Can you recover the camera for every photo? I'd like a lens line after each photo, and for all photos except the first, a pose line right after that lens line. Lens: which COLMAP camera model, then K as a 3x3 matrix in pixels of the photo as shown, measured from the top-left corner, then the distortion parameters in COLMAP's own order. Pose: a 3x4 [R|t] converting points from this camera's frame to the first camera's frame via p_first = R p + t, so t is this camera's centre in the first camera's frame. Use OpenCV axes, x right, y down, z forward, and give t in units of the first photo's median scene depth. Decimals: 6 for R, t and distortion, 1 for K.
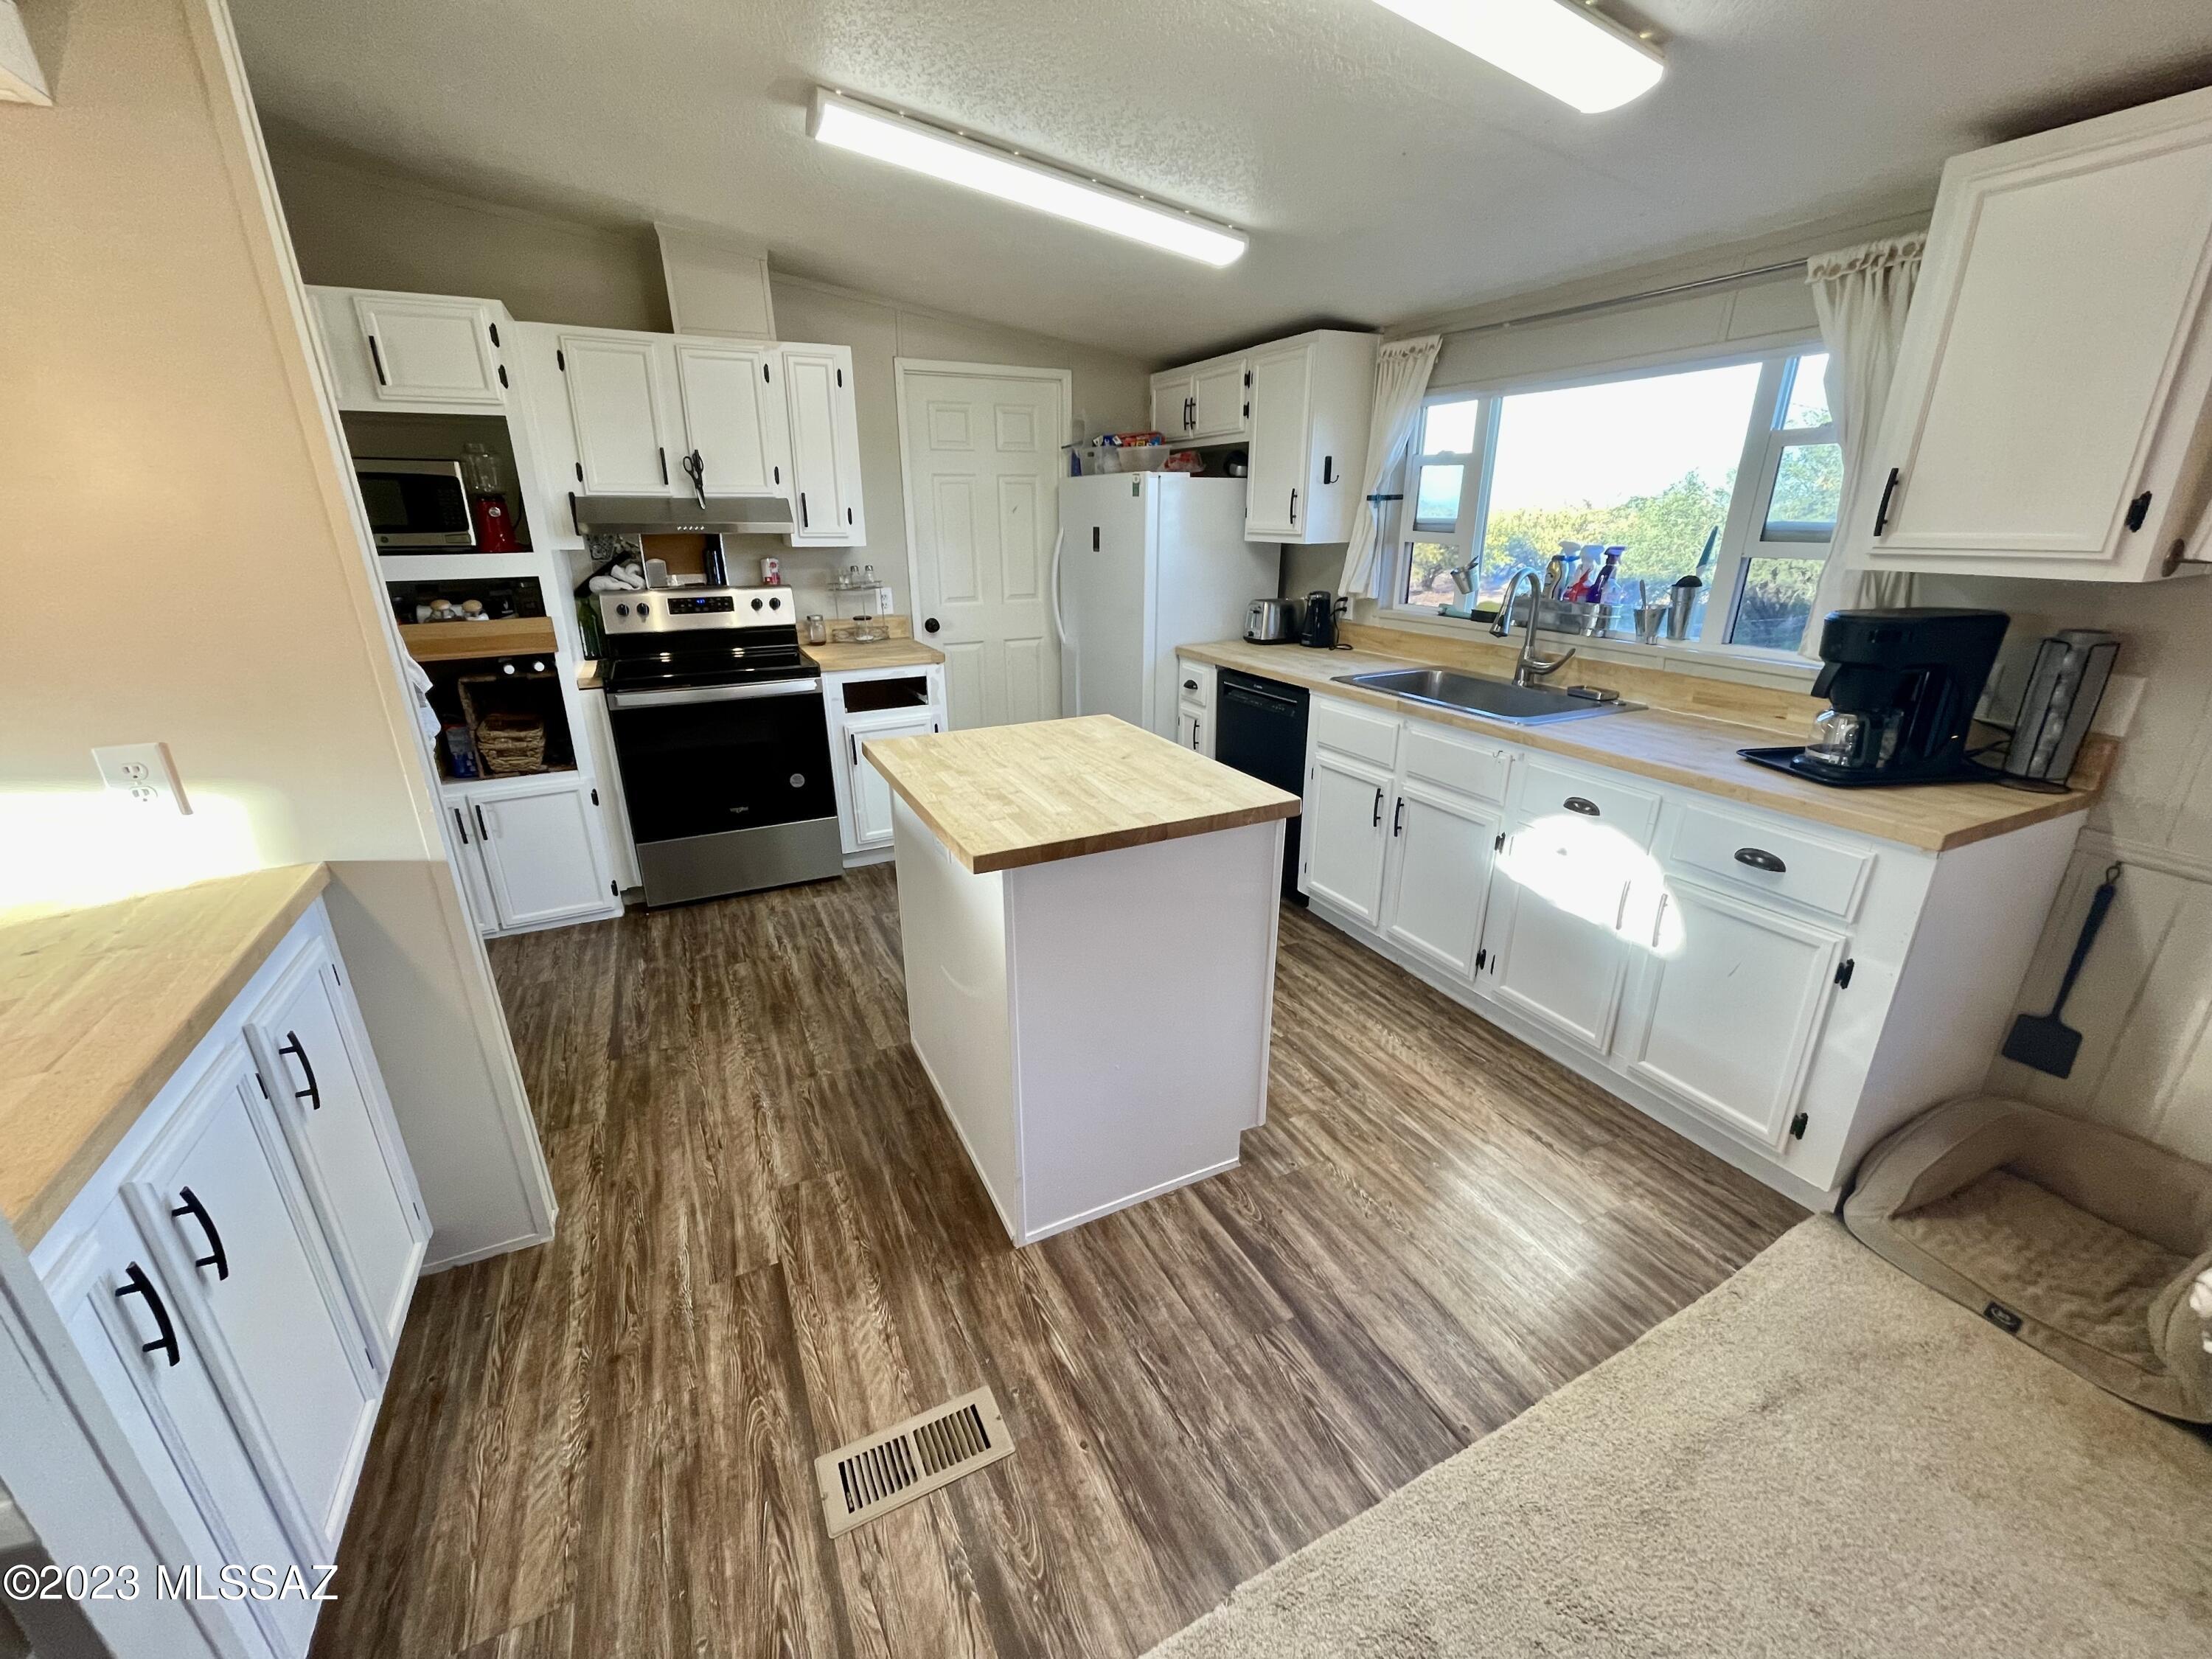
lens RADIAL K [[892.7, 0, 1095.0], [0, 892.7, 832.7], [0, 0, 1]] dist [-0.003071, 0.000868]
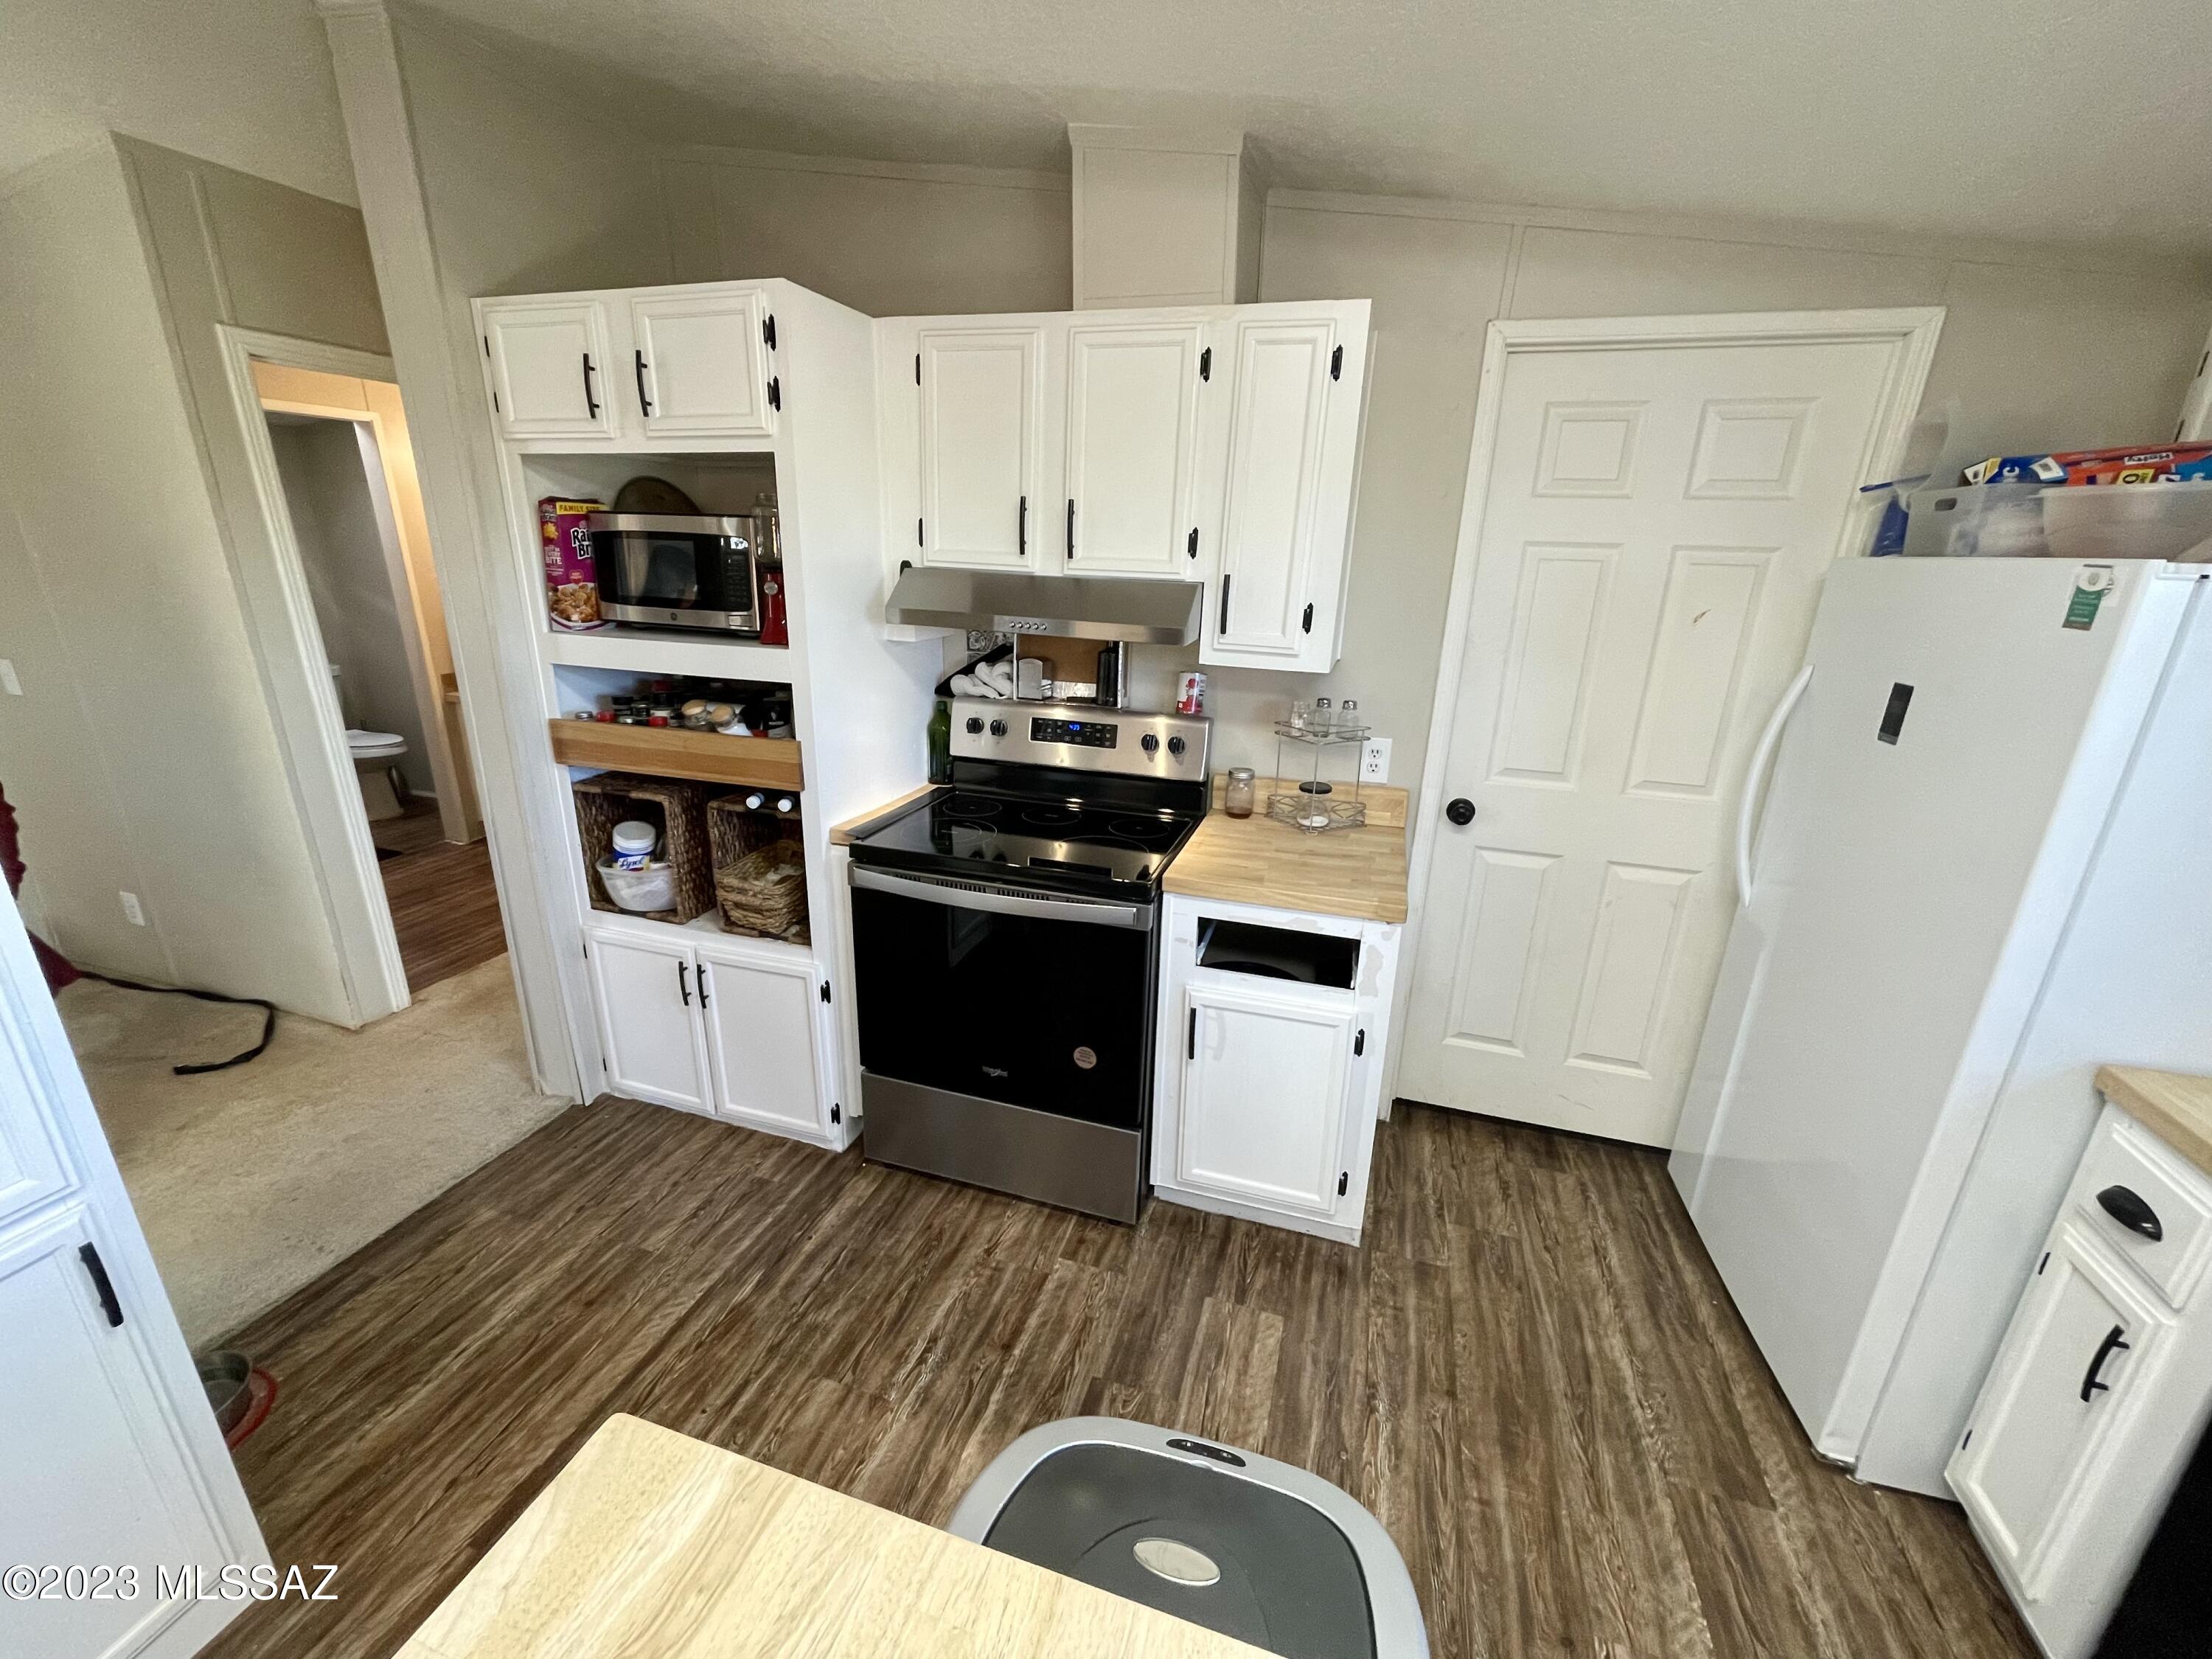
lens RADIAL K [[892.7, 0, 1095.9], [0, 892.7, 832.0], [0, 0, 1]] dist [-0.003071, 0.000868]
pose [[0.729111, 0.234121, -0.643106, 0.013694], [-0.262487, 0.963470, 0.053158, -0.294521], [0.632058, 0.130049, 0.763930, 0.683418]]
